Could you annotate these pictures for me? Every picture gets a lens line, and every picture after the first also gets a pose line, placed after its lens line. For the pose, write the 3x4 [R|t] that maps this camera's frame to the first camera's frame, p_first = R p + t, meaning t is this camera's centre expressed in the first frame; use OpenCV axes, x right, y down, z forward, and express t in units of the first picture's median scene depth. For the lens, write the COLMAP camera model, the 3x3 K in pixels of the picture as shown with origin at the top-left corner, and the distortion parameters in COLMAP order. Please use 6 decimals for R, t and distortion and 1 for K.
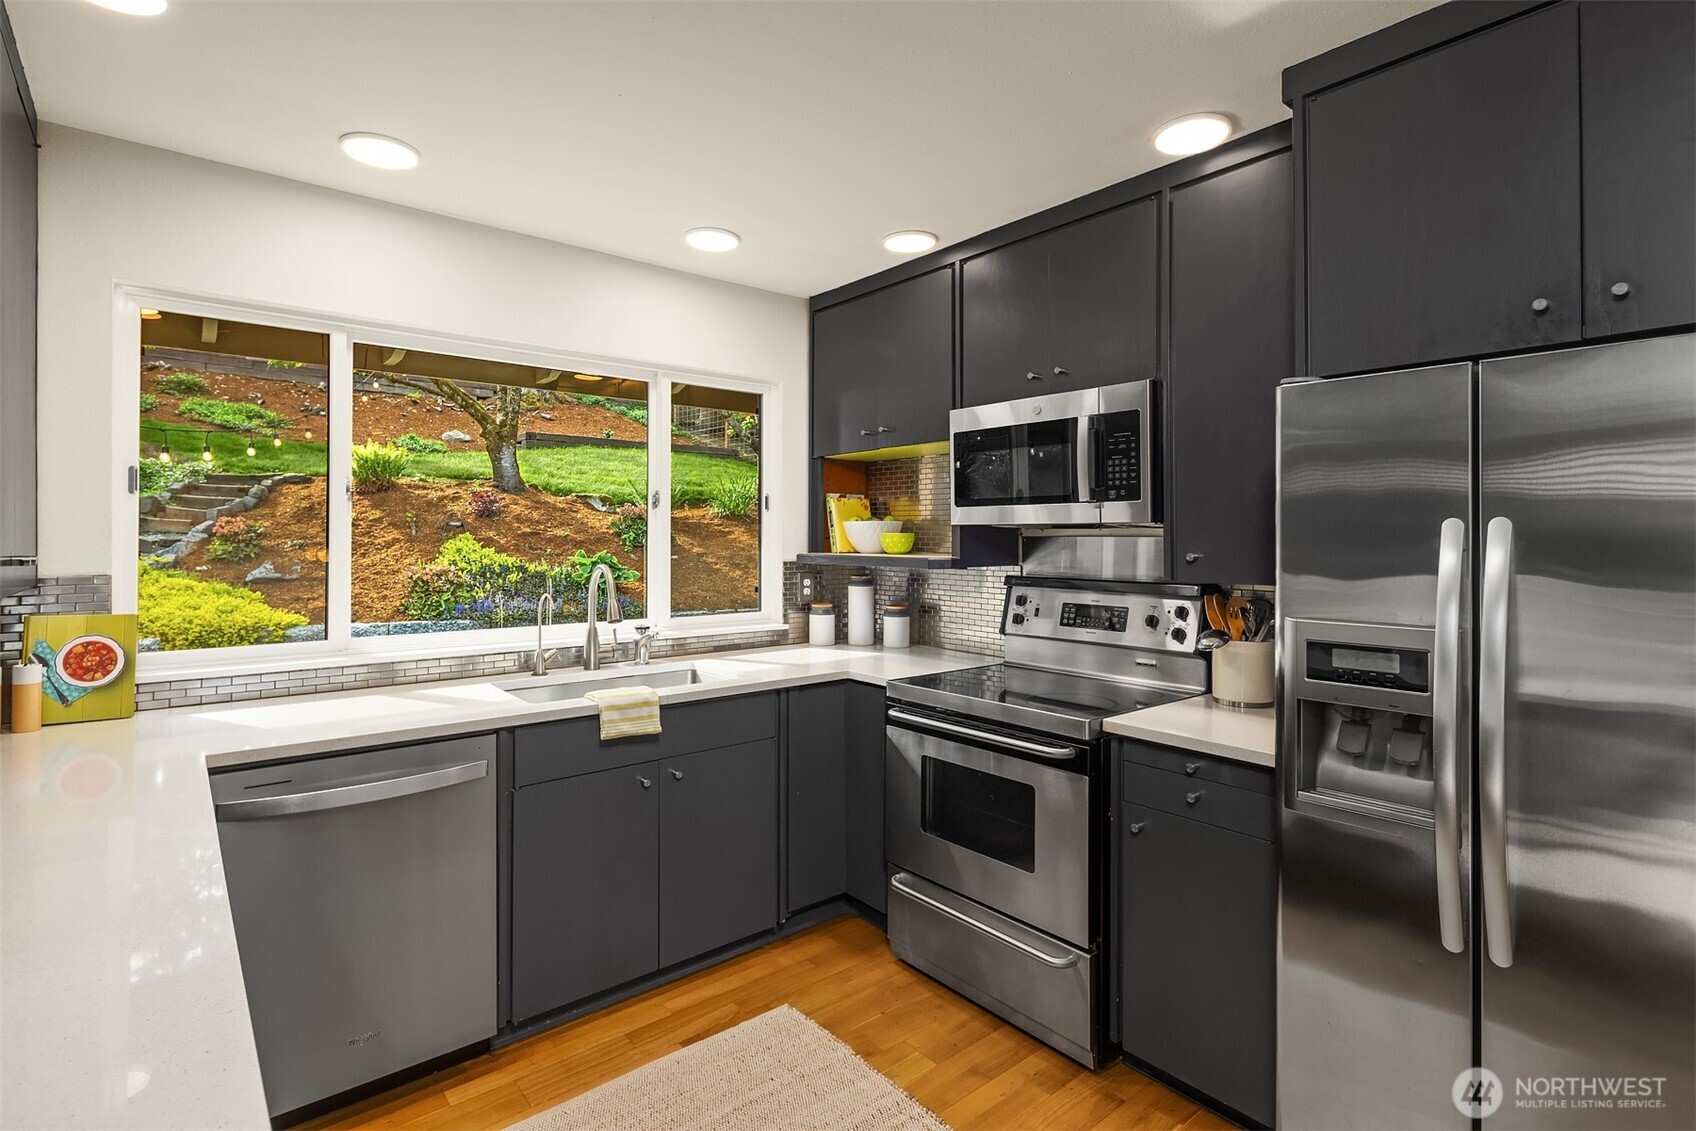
lens RADIAL K [[824.7, 0, 862.6], [0, 824.7, 533.2], [0, 0, 1]] dist [0.004711, -0.000913]
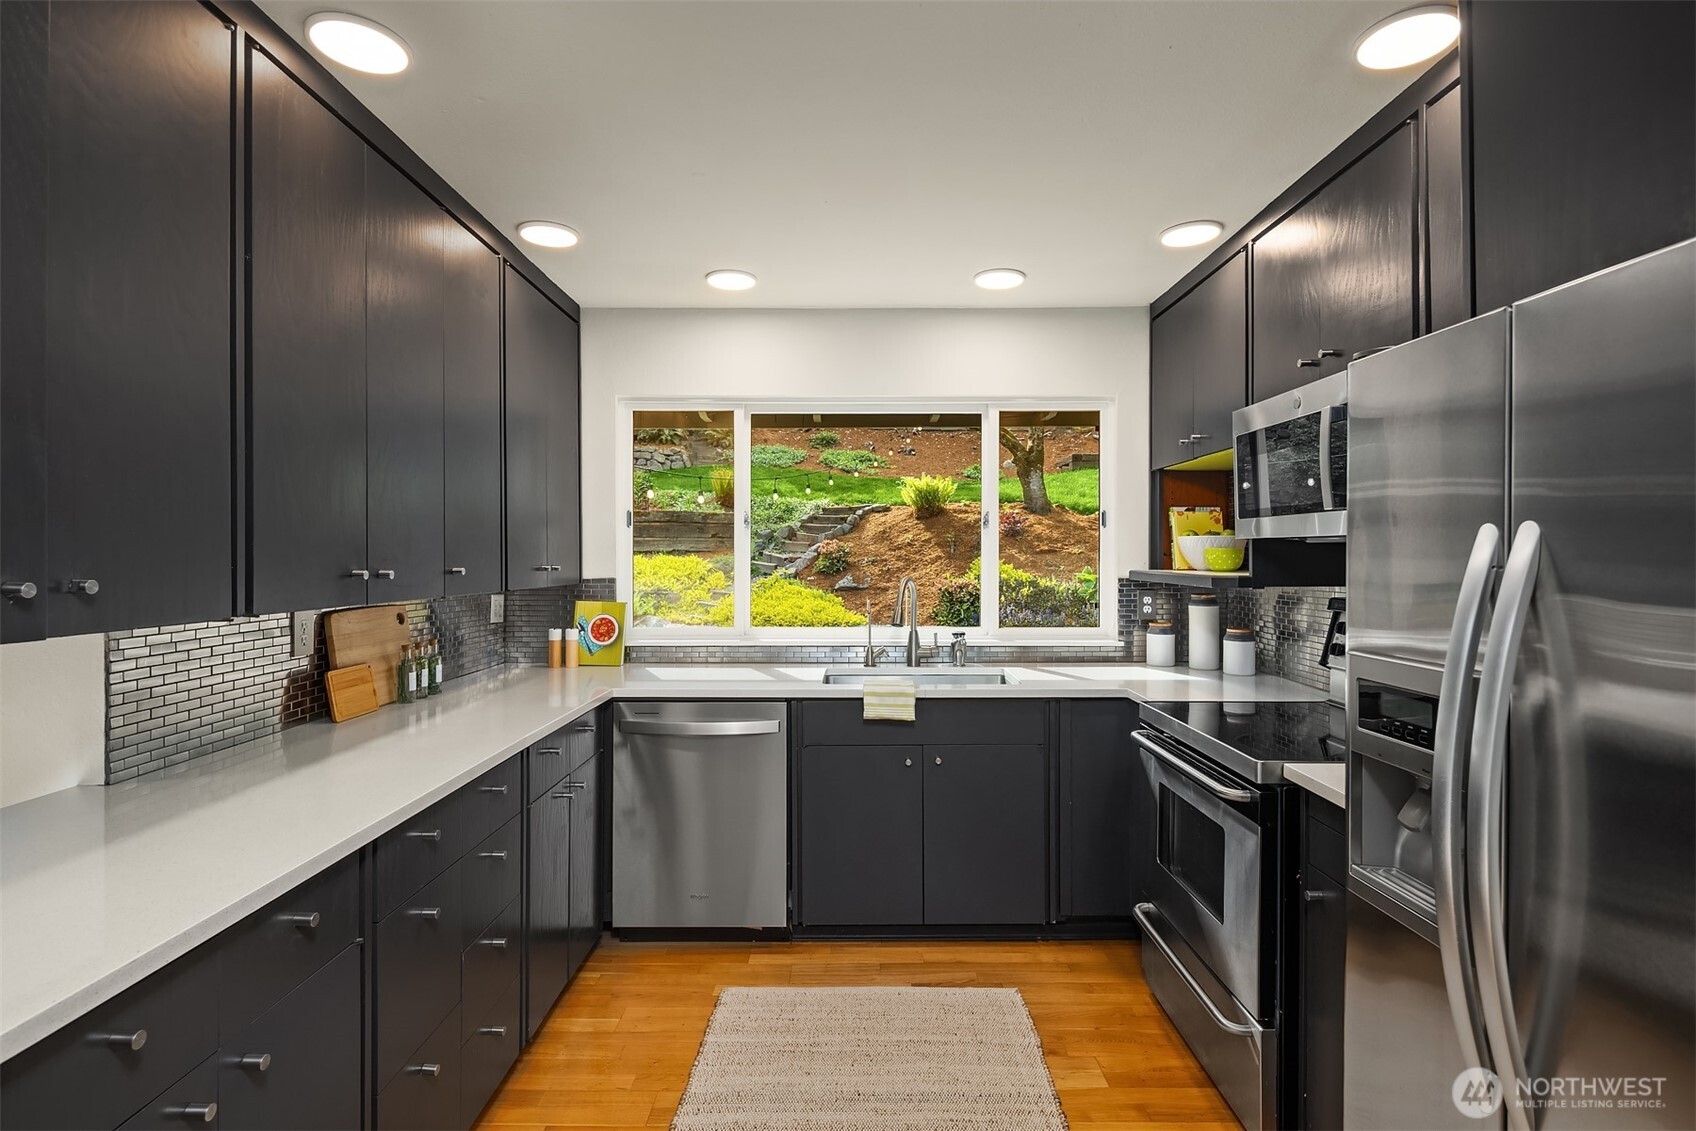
lens RADIAL K [[824.7, 0, 835.4], [0, 824.7, 560.5], [0, 0, 1]] dist [0.004711, -0.000913]
pose [[0.761038, 0.001947, -0.648705, 0.294059], [0.005867, 0.999934, 0.009884, 0.001392], [0.648681, -0.011328, 0.760976, 0.026218]]
